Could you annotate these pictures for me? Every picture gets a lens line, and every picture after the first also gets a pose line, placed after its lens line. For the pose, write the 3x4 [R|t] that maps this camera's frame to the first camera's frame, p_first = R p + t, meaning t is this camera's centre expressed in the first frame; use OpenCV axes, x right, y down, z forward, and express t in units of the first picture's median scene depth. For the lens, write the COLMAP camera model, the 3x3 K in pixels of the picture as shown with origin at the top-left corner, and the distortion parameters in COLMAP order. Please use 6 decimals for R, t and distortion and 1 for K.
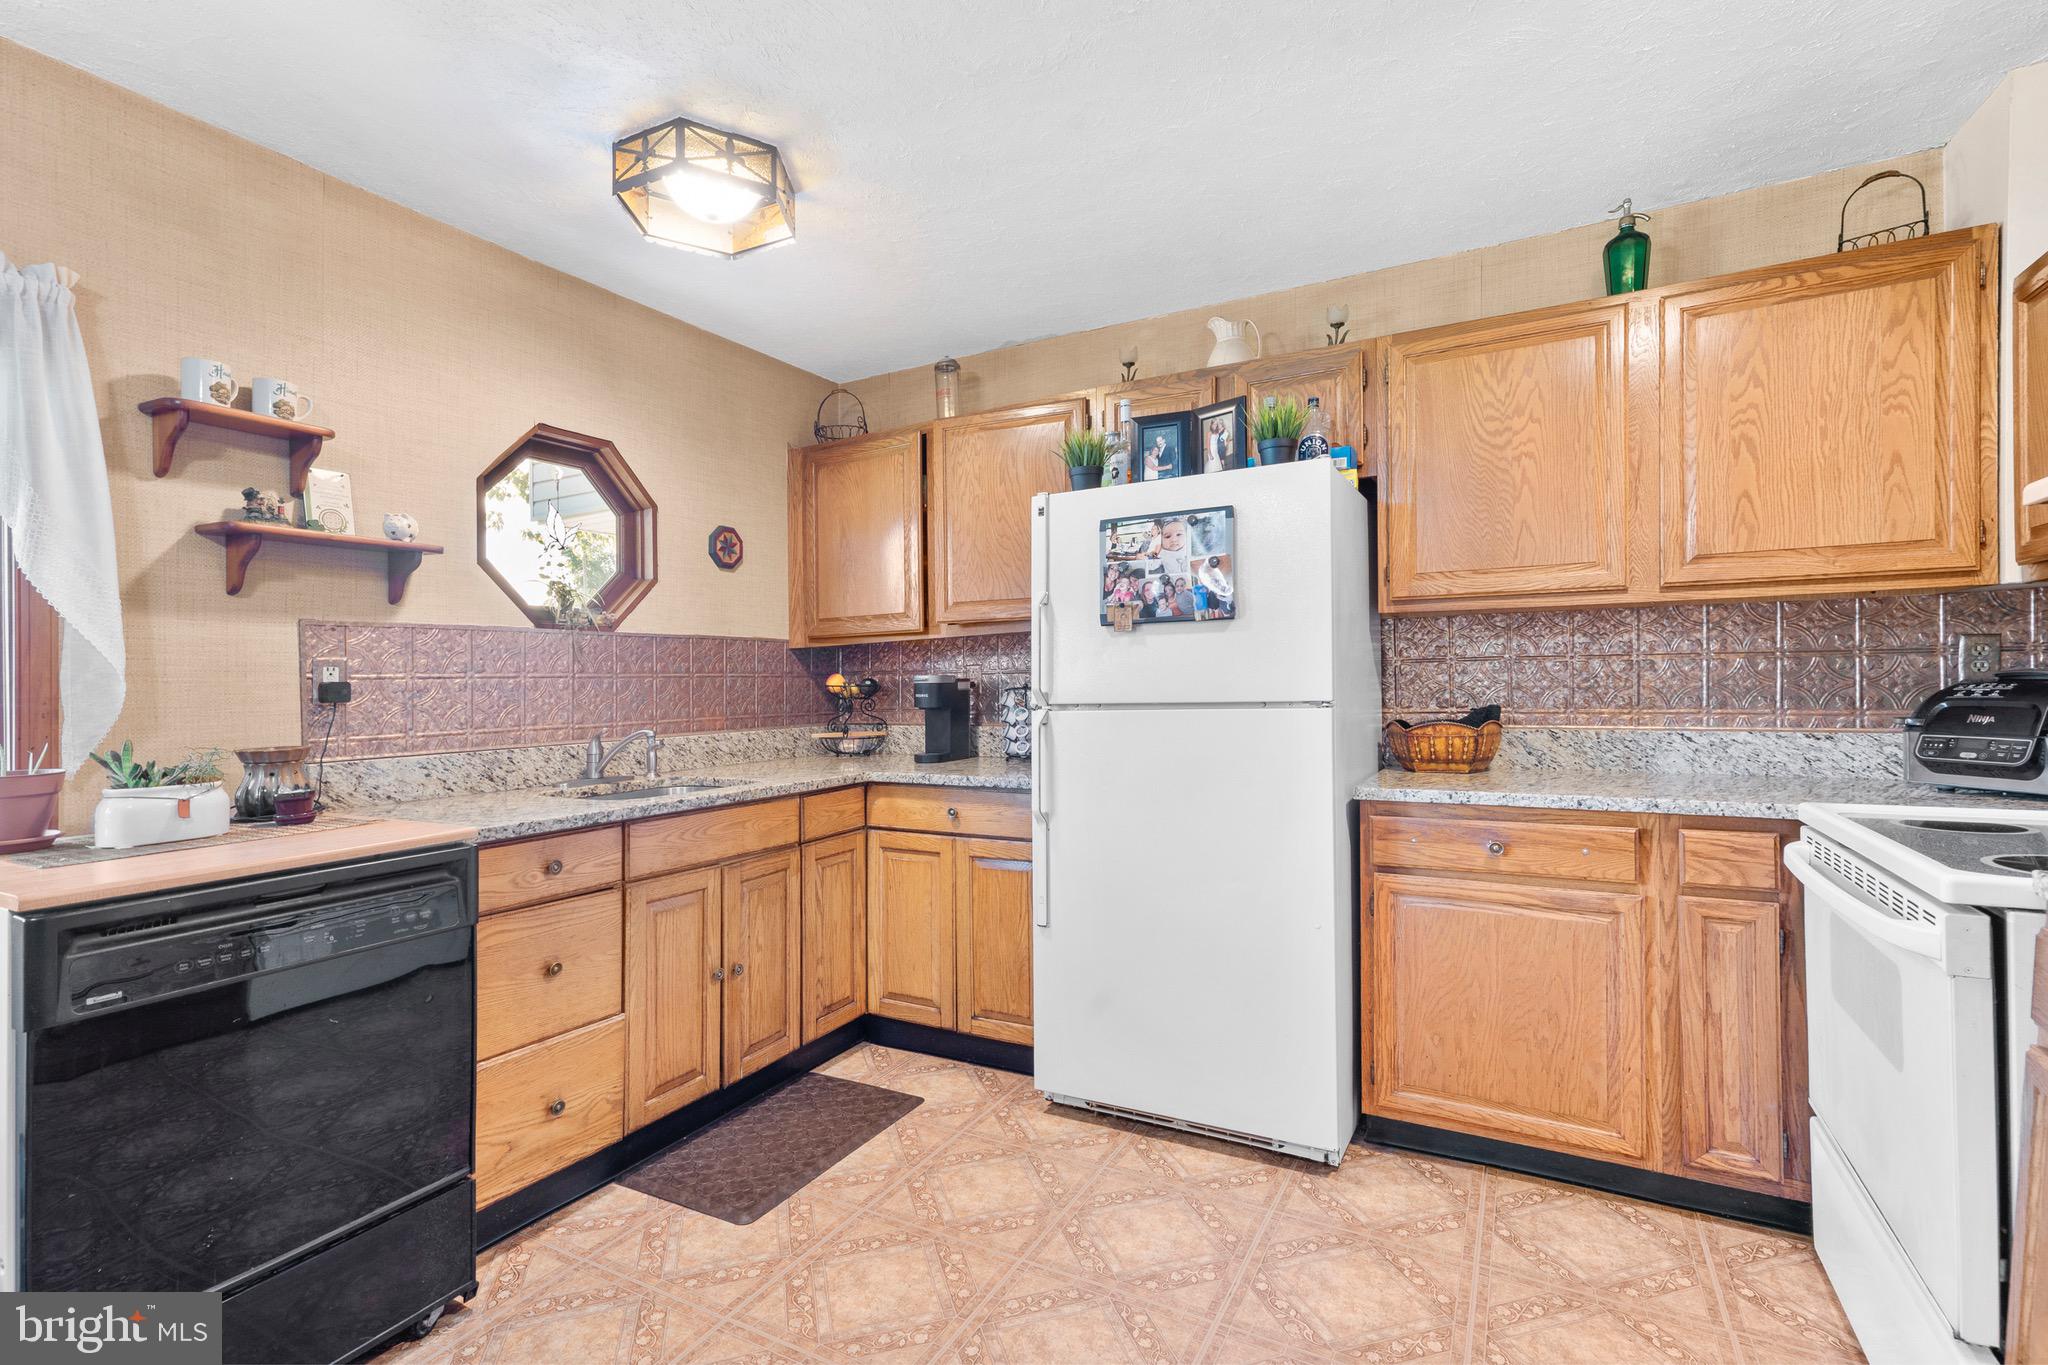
lens RADIAL K [[946.1, 0, 1032.7], [0, 946.1, 678.0], [0, 0, 1]] dist [0.009651, 0.004252]
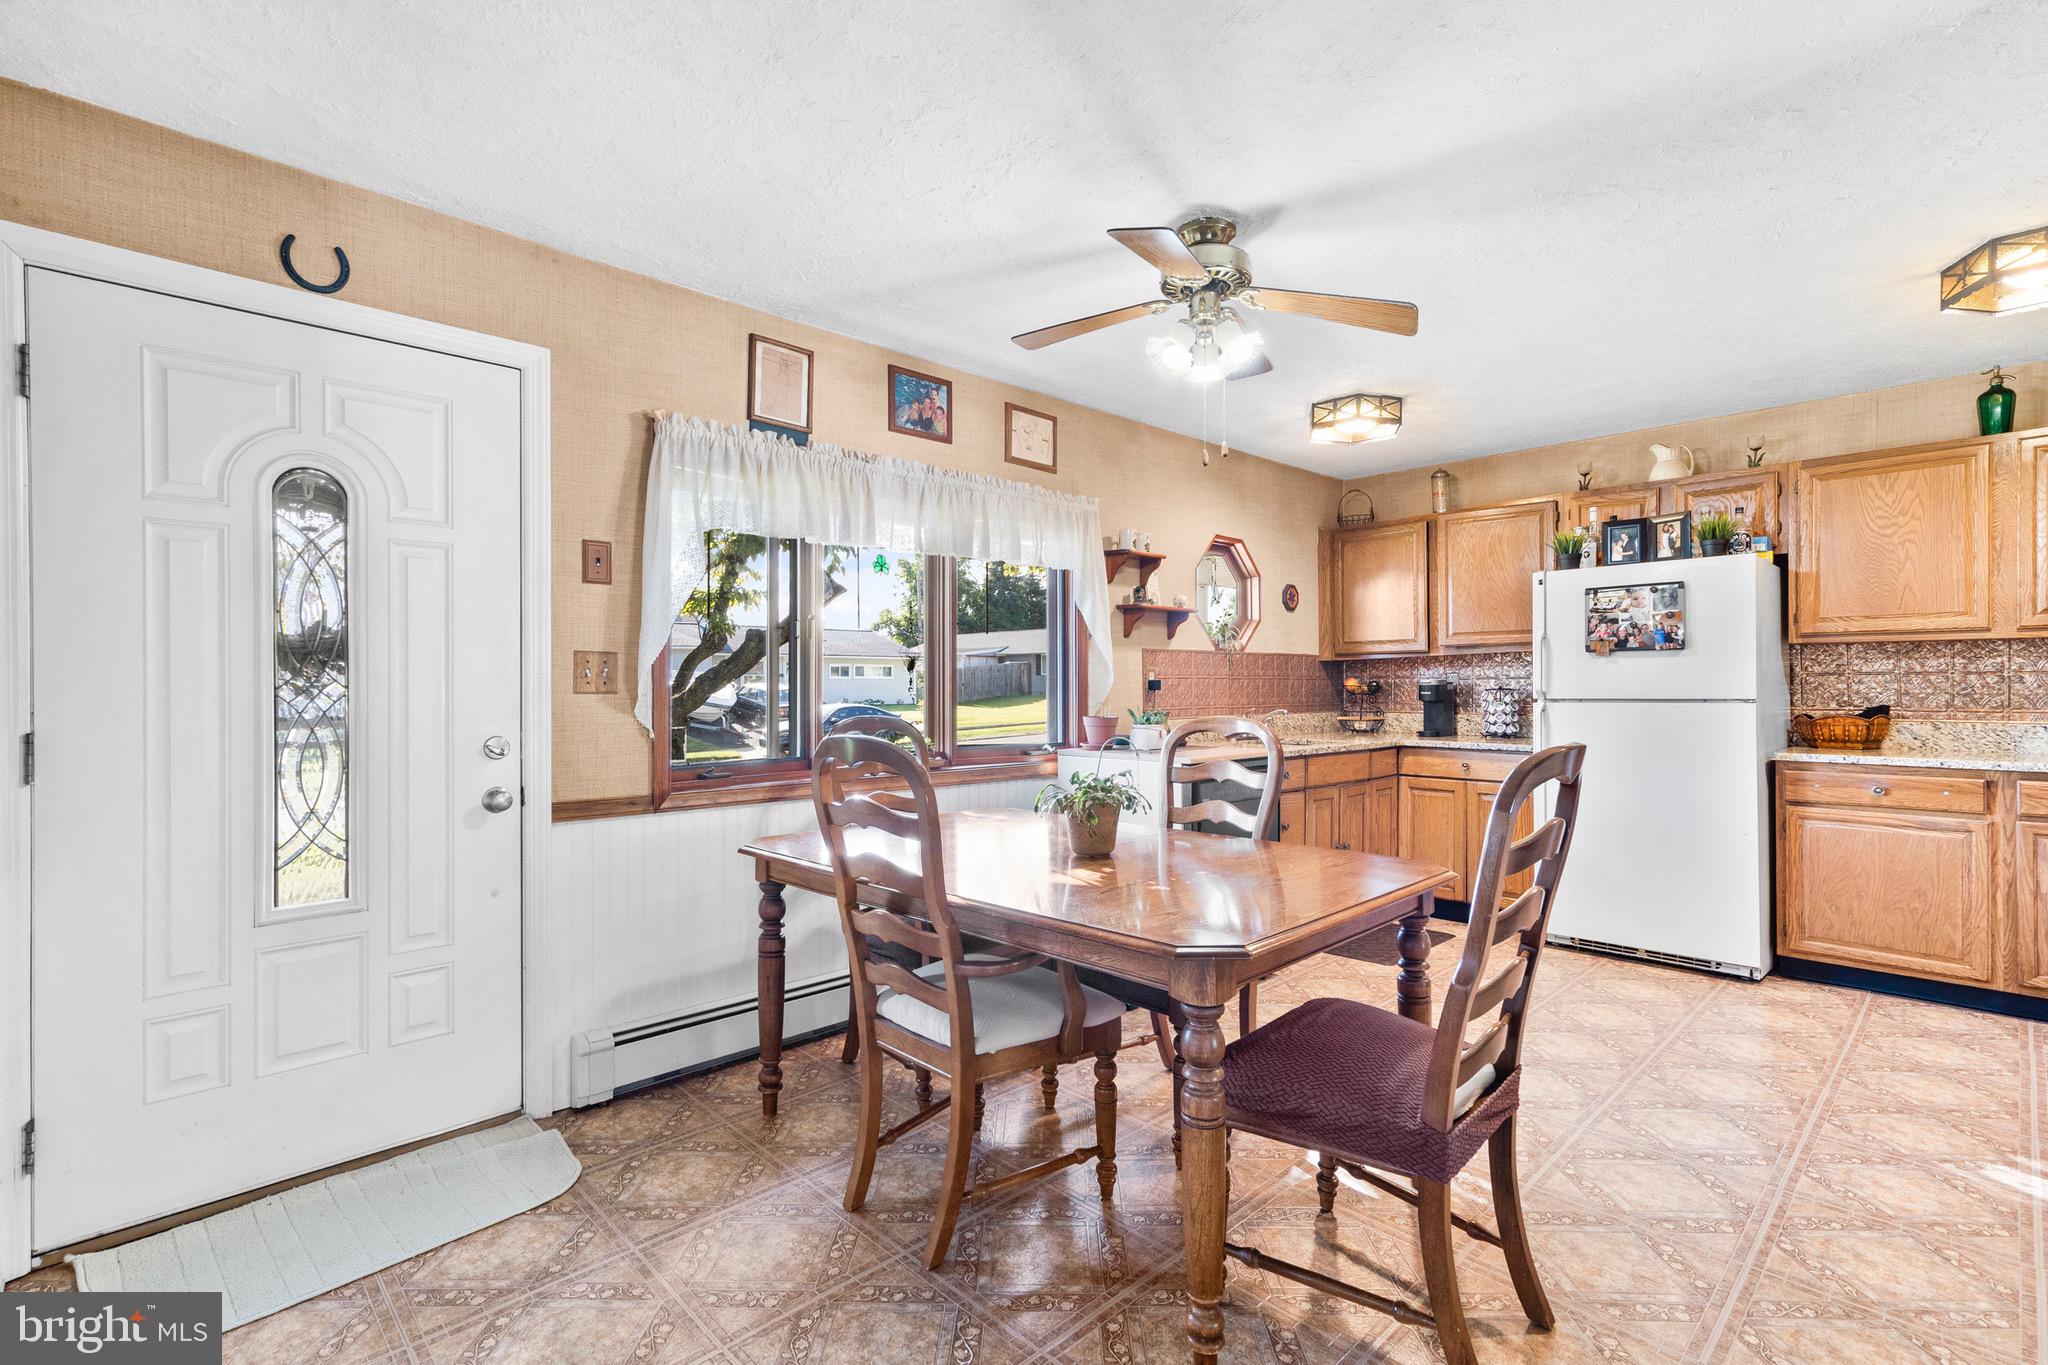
lens RADIAL K [[946.1, 0, 1020.4], [0, 946.1, 669.3], [0, 0, 1]] dist [0.009651, 0.004252]
pose [[0.950565, 0.009141, -0.310391, -0.358353], [-0.012742, 0.999873, -0.009574, 0.004360], [0.310264, 0.013056, 0.950561, -0.903343]]
